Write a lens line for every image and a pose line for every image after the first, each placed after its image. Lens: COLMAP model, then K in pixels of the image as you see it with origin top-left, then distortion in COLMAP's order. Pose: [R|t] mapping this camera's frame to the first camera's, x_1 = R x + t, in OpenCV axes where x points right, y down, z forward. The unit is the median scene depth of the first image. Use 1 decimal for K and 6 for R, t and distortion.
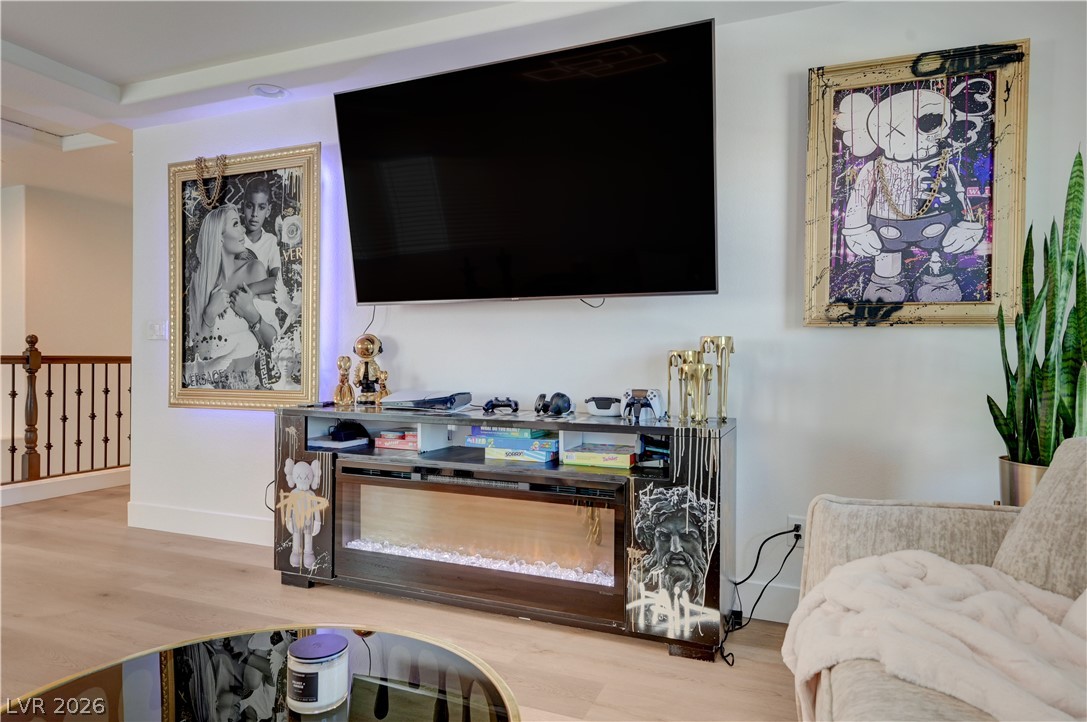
lens RADIAL K [[657.6, 0, 549.6], [0, 657.6, 355.6], [0, 0, 1]] dist [0.000451, 0.001388]
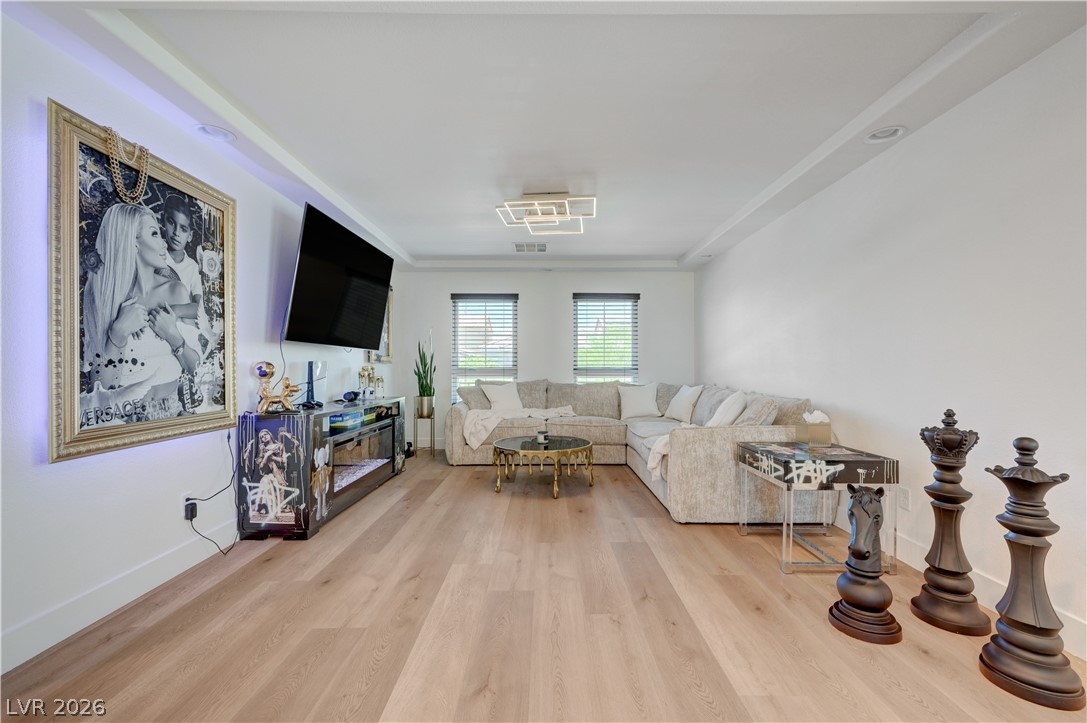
lens RADIAL K [[475.9, 0, 544.5], [0, 475.9, 366.1], [0, 0, 1]] dist [0.000402, -0.000006]
pose [[-0.375487, -0.001682, 0.926826, -1.295130], [-0.000848, 0.999999, 0.001472, -0.022823], [-0.926827, -0.000233, -0.375488, 0.766165]]
